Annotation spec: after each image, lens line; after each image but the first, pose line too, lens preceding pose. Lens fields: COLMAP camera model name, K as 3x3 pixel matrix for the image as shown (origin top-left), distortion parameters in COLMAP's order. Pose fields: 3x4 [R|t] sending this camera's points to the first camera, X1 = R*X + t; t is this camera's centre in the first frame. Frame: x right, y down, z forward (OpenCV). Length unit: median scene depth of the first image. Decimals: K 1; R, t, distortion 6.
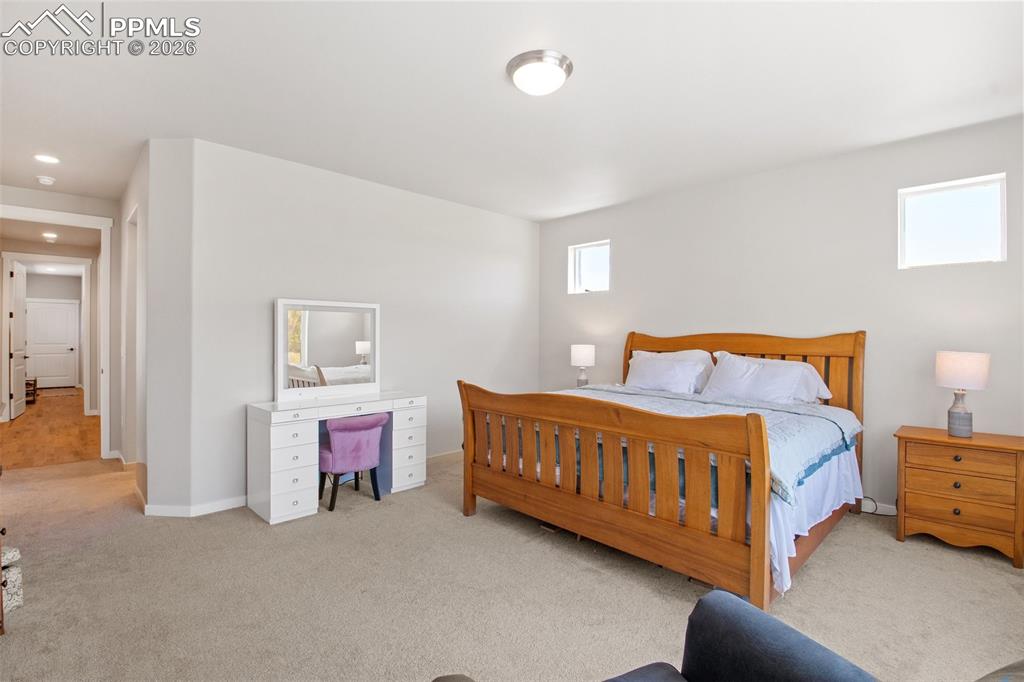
lens RADIAL K [[475.6, 0, 512.5], [0, 475.6, 338.4], [0, 0, 1]] dist [0.027005, -0.004253]
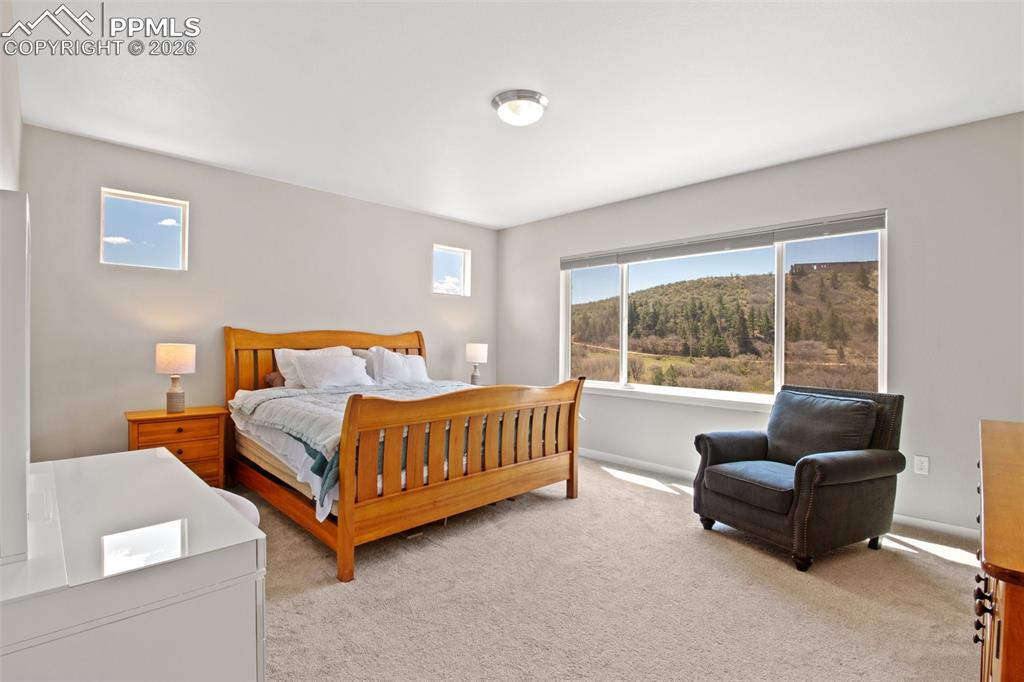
lens RADIAL K [[475.6, 0, 506.0], [0, 475.6, 339.1], [0, 0, 1]] dist [0.027005, -0.004253]
pose [[0.006445, -0.009206, 0.999937, -0.896881], [-0.007994, 0.999925, 0.009258, -0.005528], [-0.999947, -0.008053, 0.006371, 0.828803]]
